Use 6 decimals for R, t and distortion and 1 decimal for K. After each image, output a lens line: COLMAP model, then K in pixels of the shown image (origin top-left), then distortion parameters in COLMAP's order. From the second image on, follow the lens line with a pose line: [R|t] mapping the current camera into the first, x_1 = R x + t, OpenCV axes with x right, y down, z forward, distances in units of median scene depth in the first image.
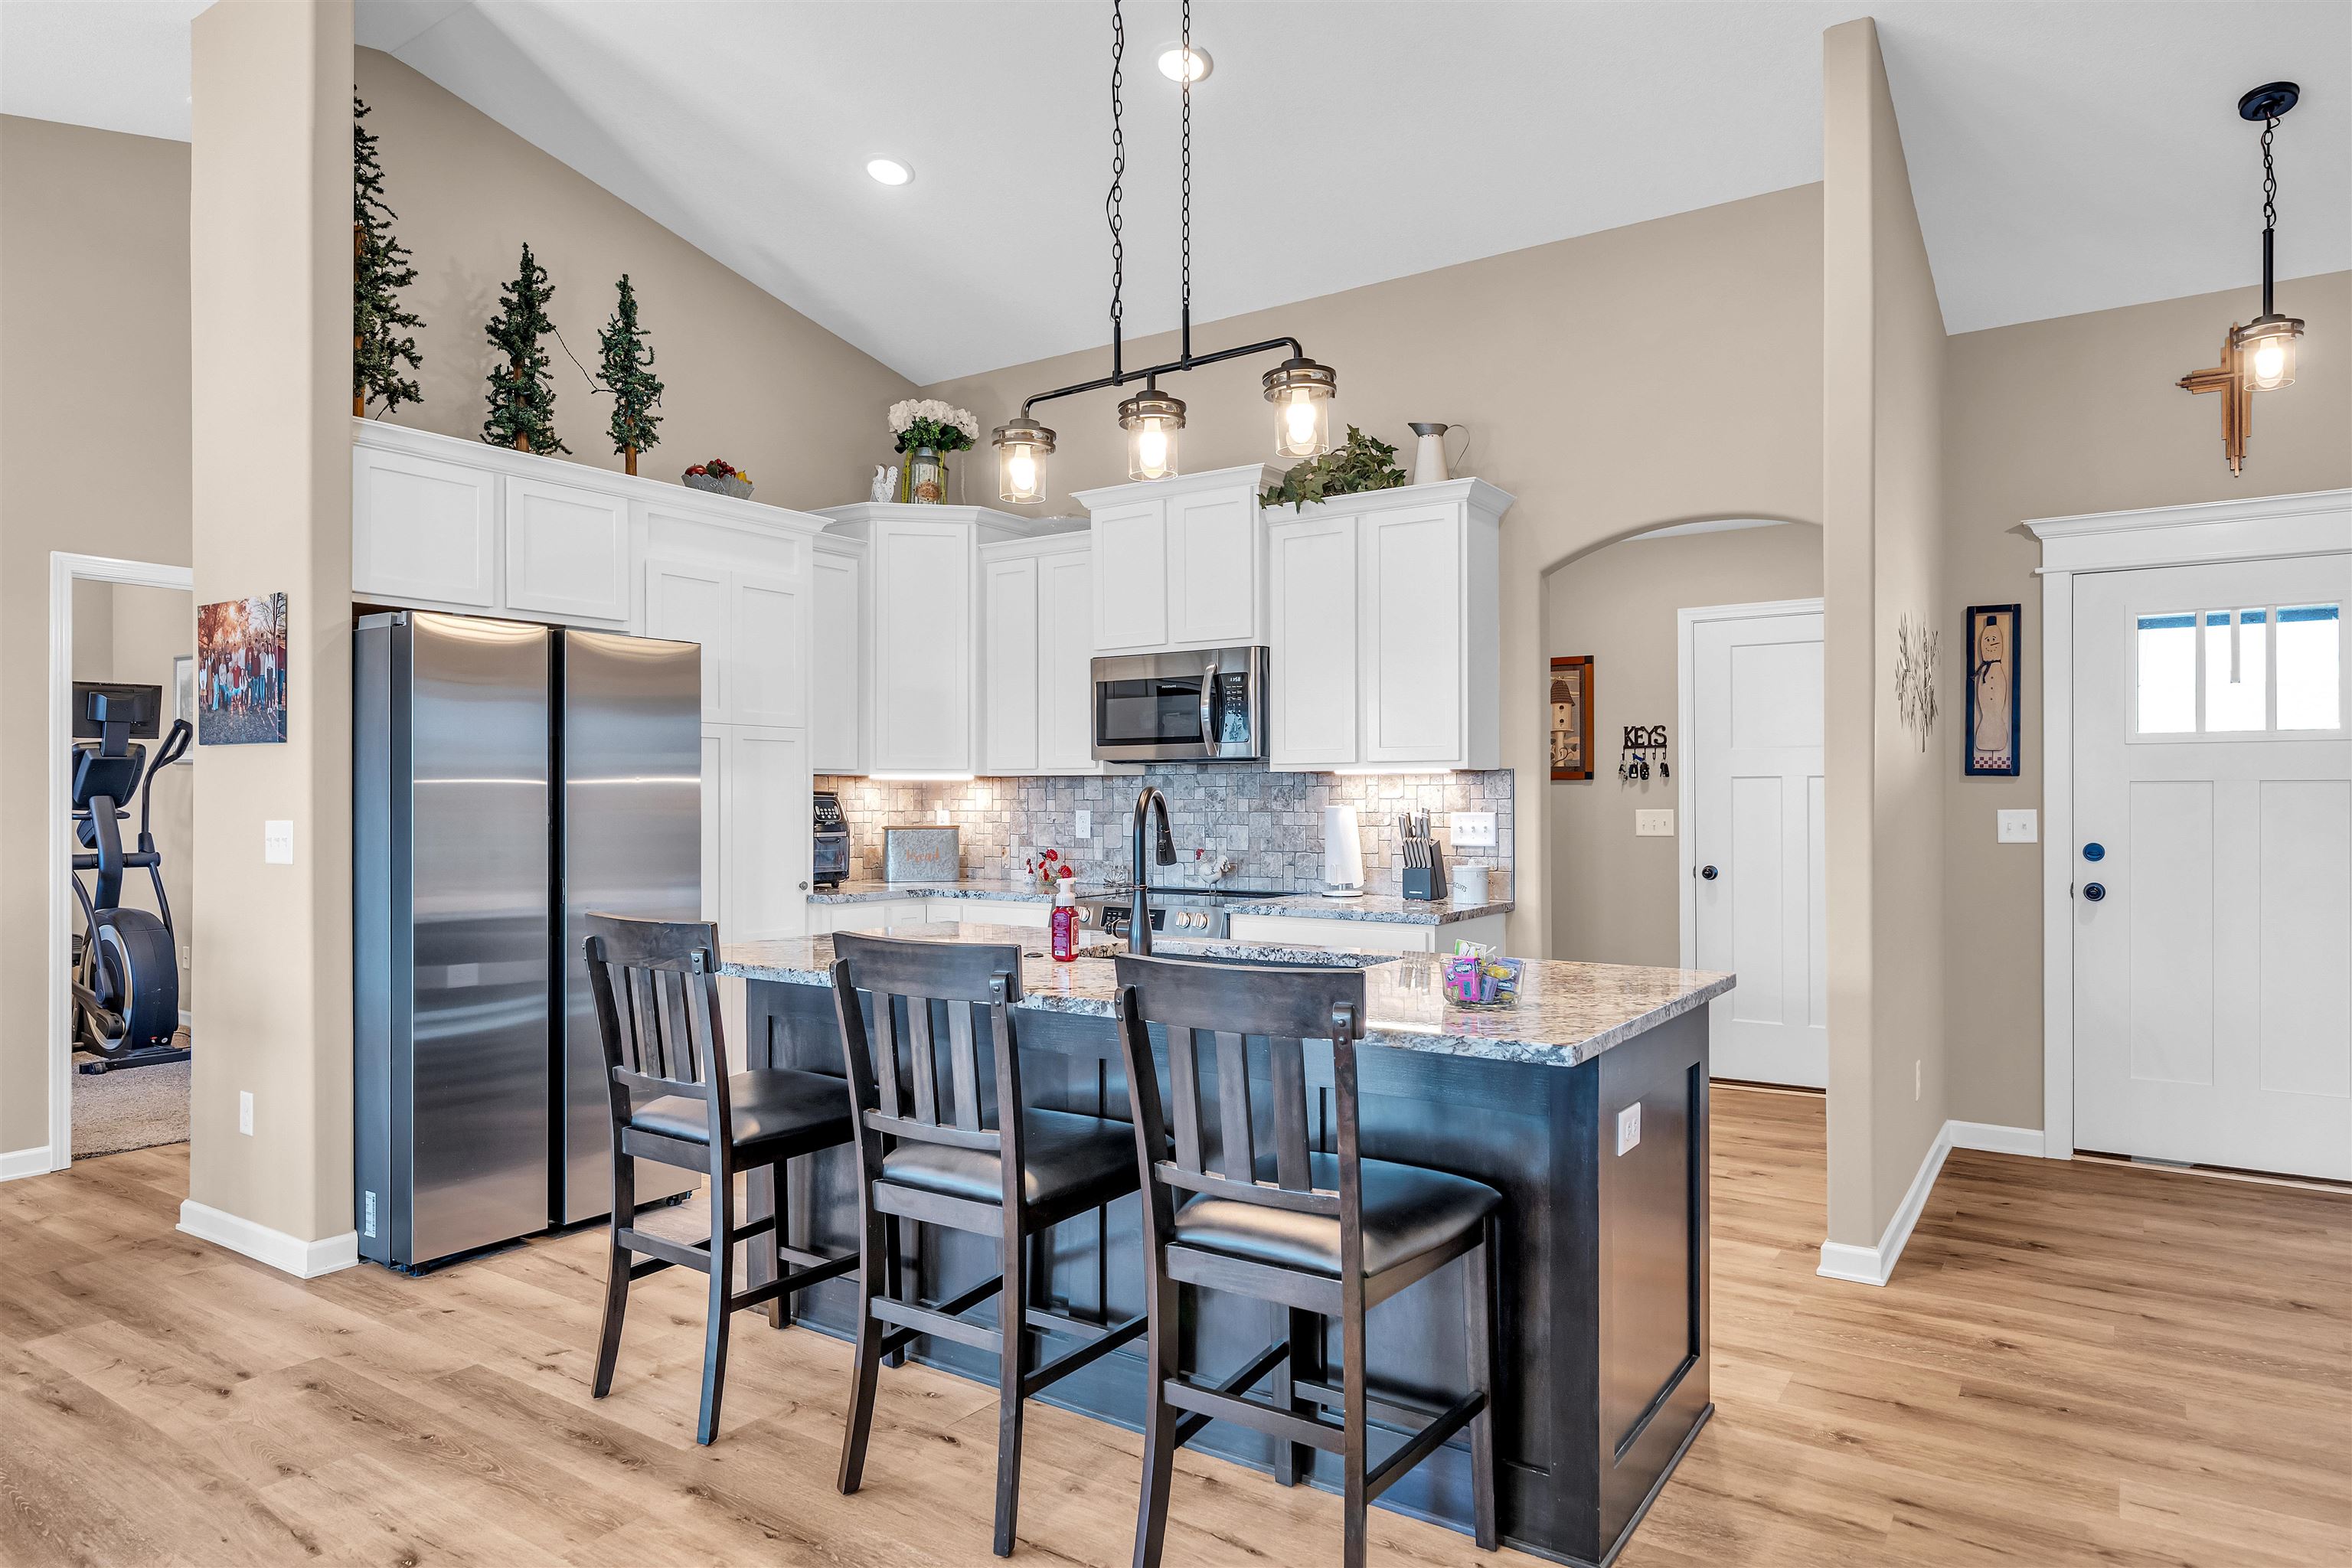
lens RADIAL K [[1393.9, 0, 1165.1], [0, 1393.9, 799.5], [0, 0, 1]] dist [0.004629, -0.002009]
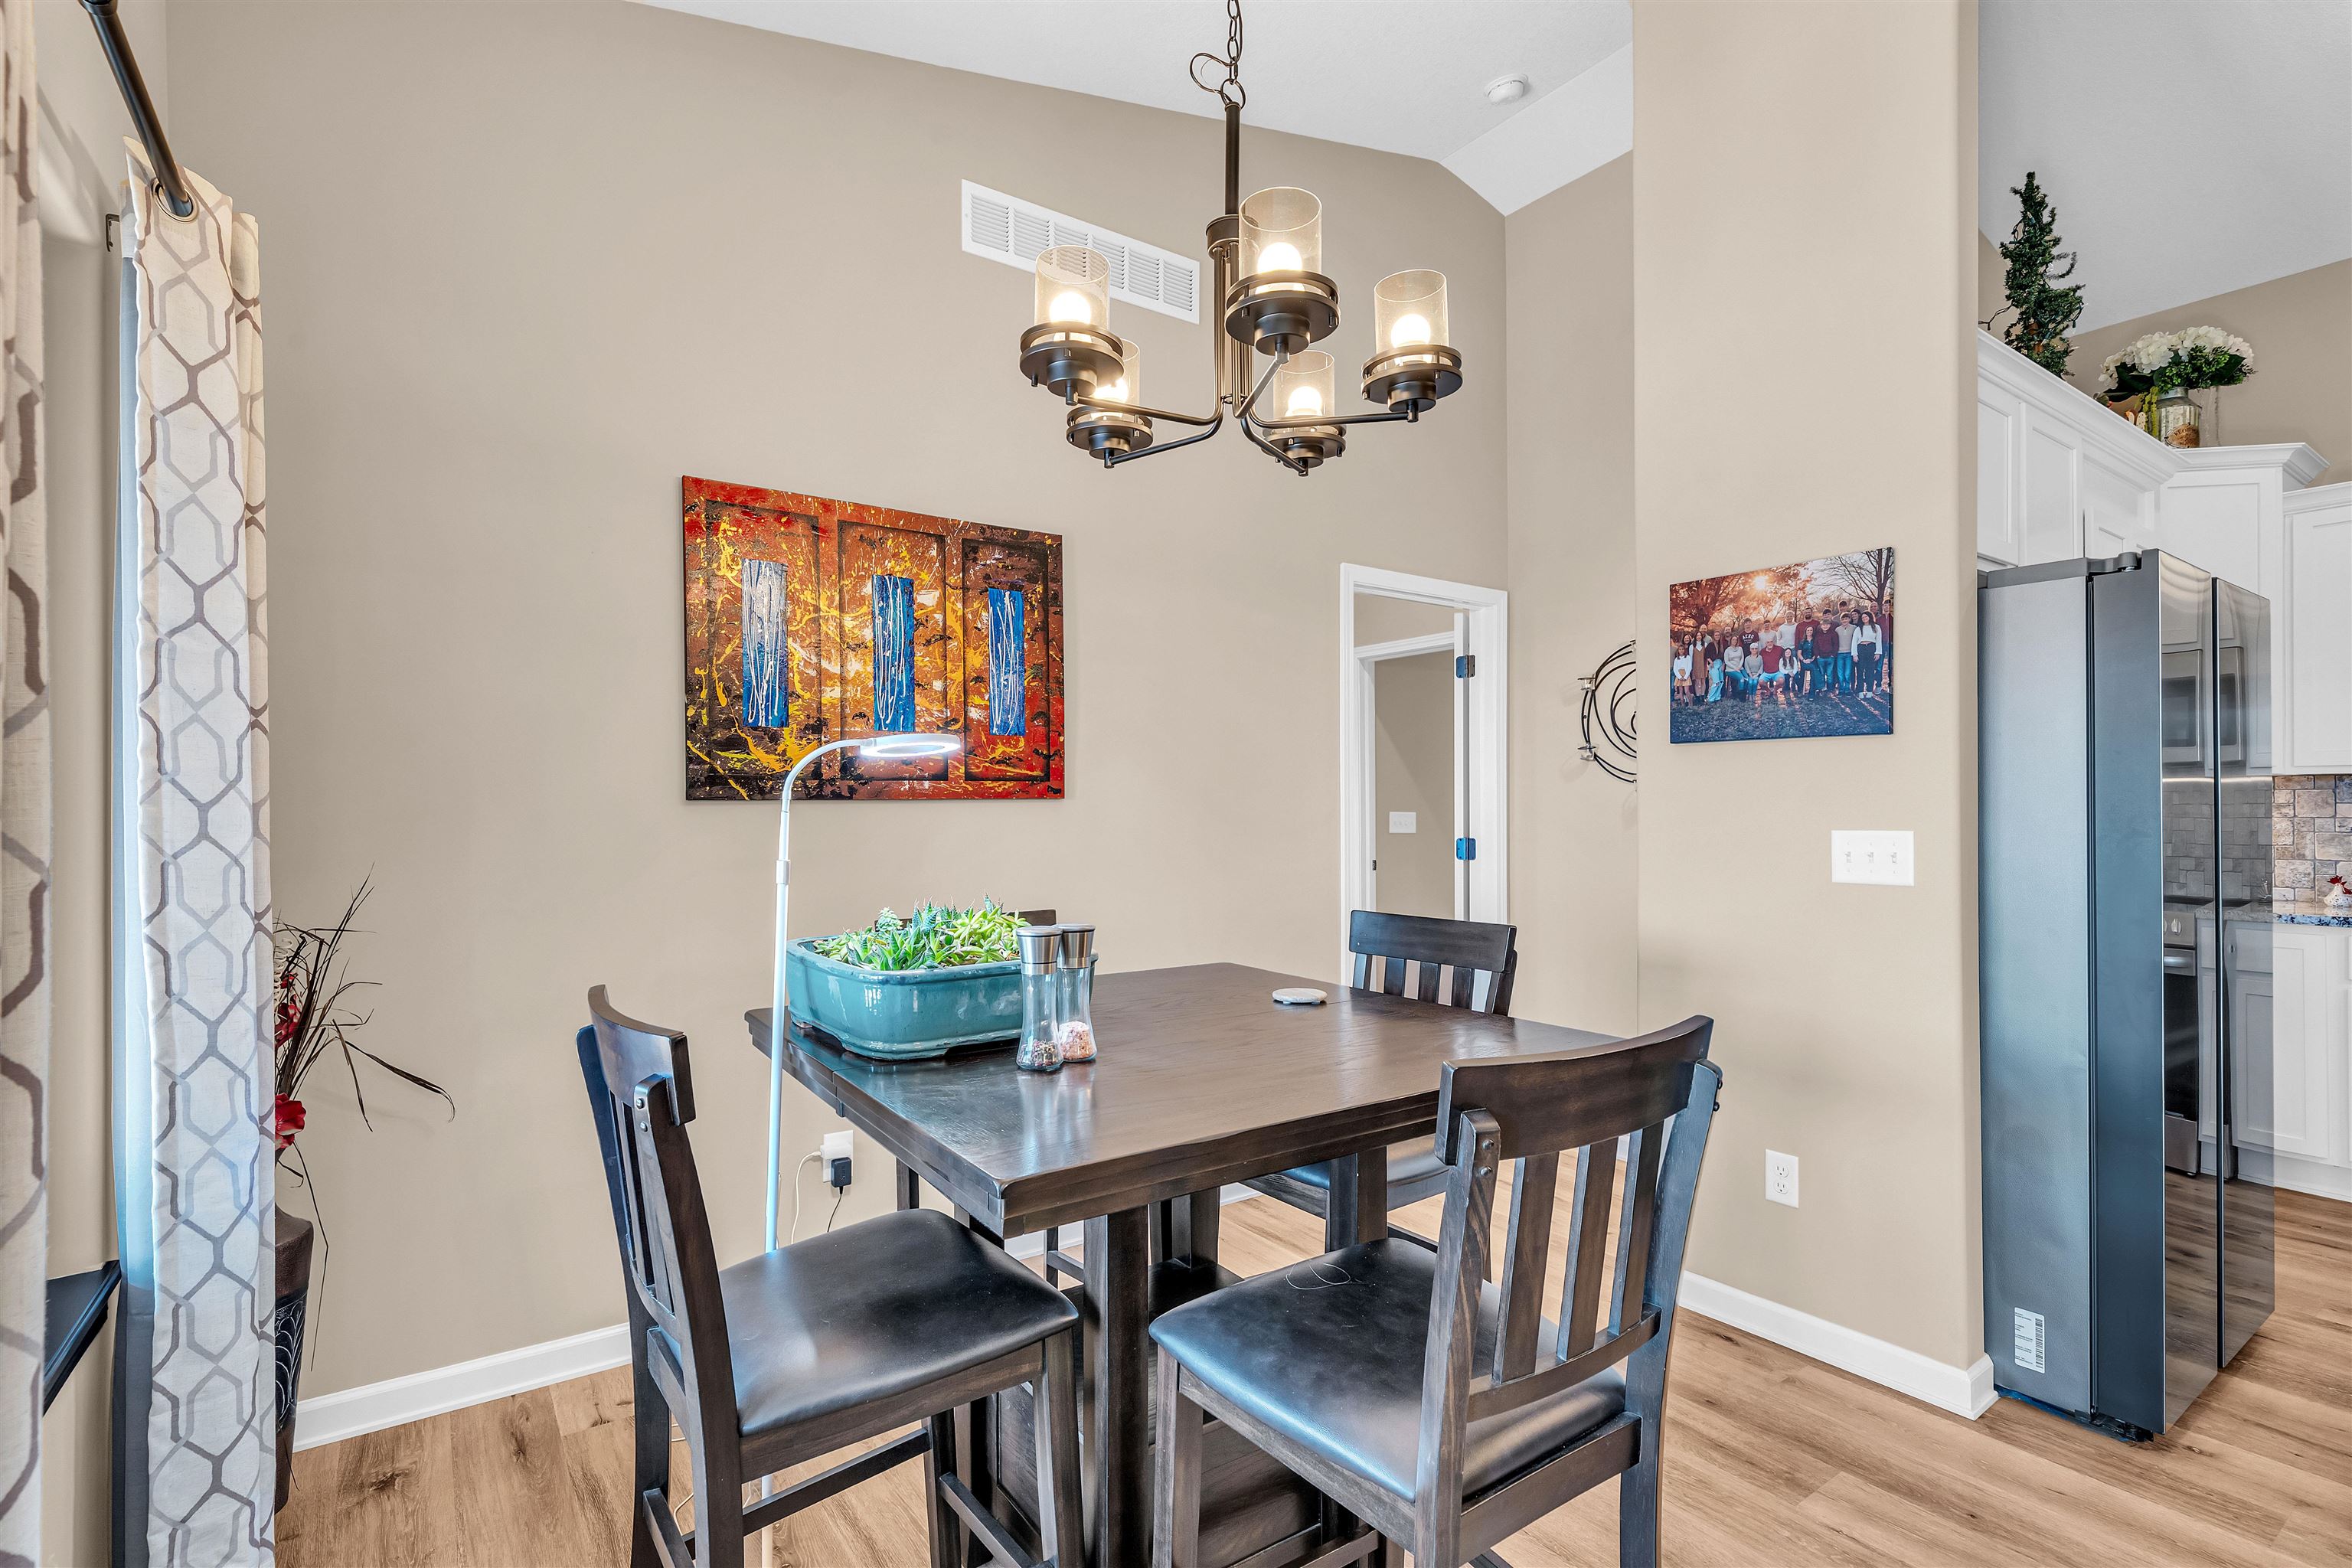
lens RADIAL K [[1086.6, 0, 1176.4], [0, 1086.6, 804.9], [0, 0, 1]] dist [-0.001250, 0.000542]
pose [[0.937412, -0.002877, -0.348209, -0.611413], [0.002926, 0.999996, -0.000387, -0.000834], [0.348209, -0.000656, 0.937417, 0.207051]]
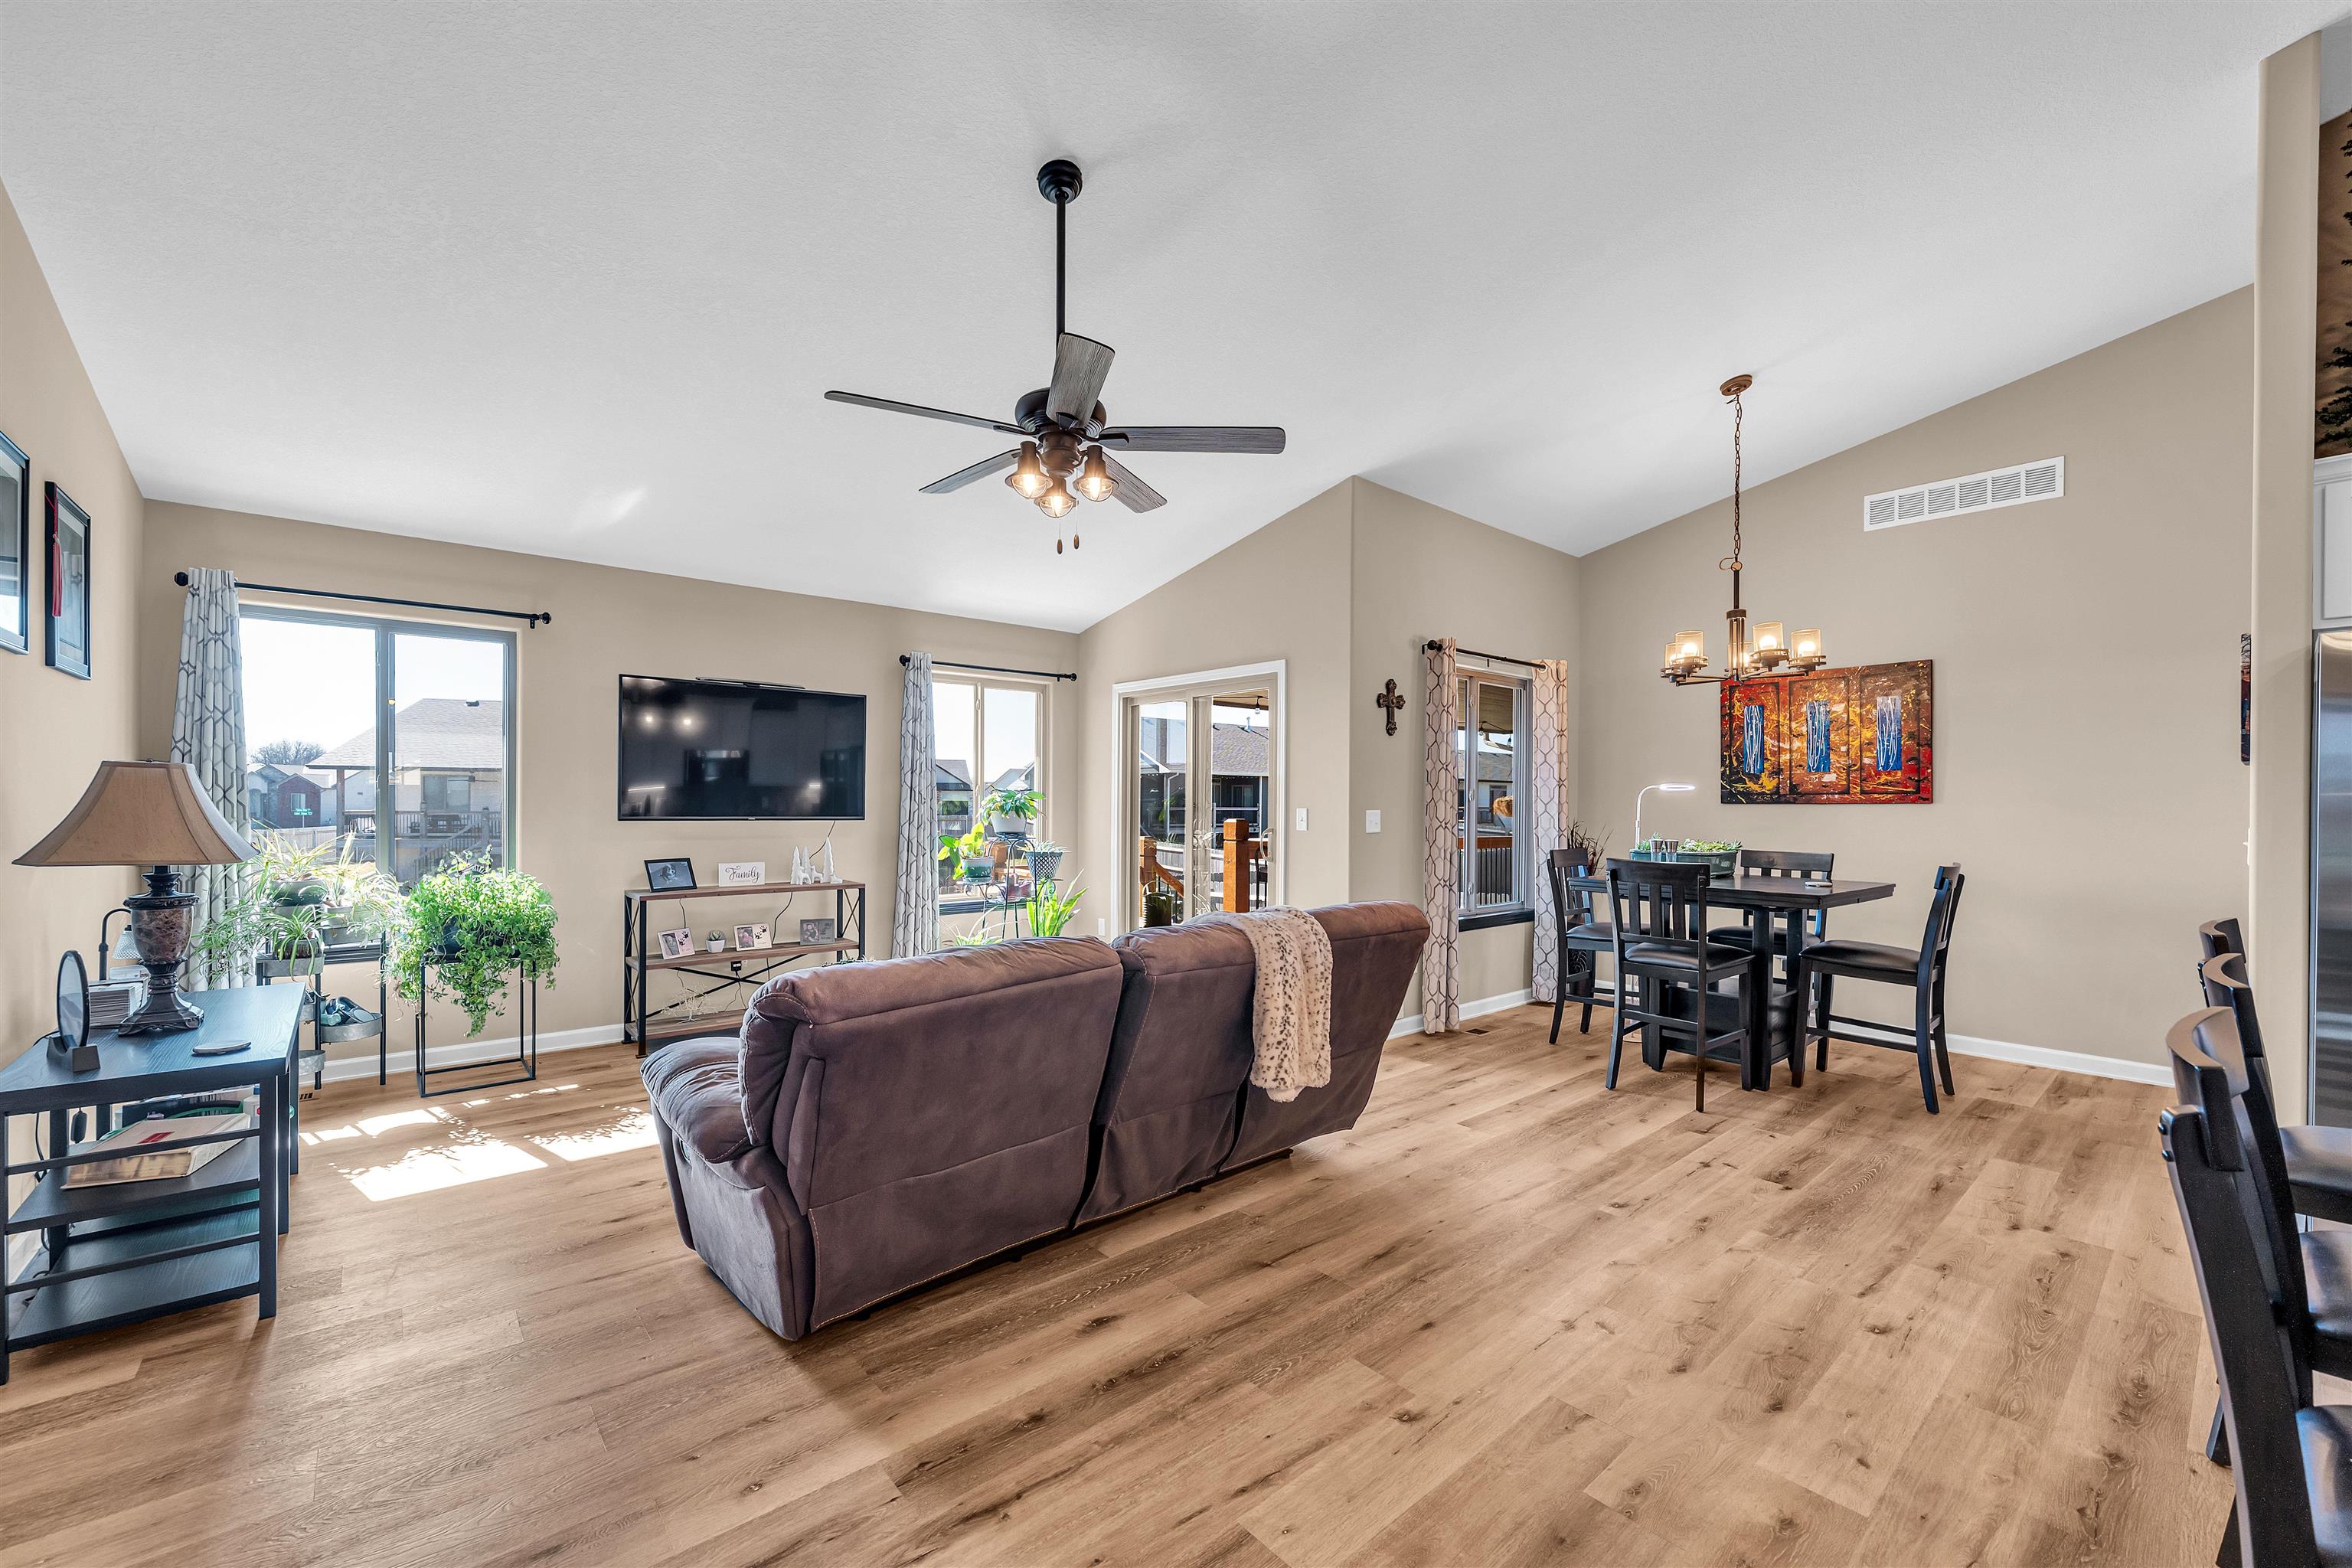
lens RADIAL K [[925.7, 0, 1166.5], [0, 925.7, 809.1], [0, 0, 1]] dist [-0.002185, -0.000807]
pose [[-0.259338, 0.004354, -0.965777, 0.269606], [-0.006719, 0.999958, 0.006312, 0.000478], [0.965763, 0.008126, -0.259298, 0.246031]]
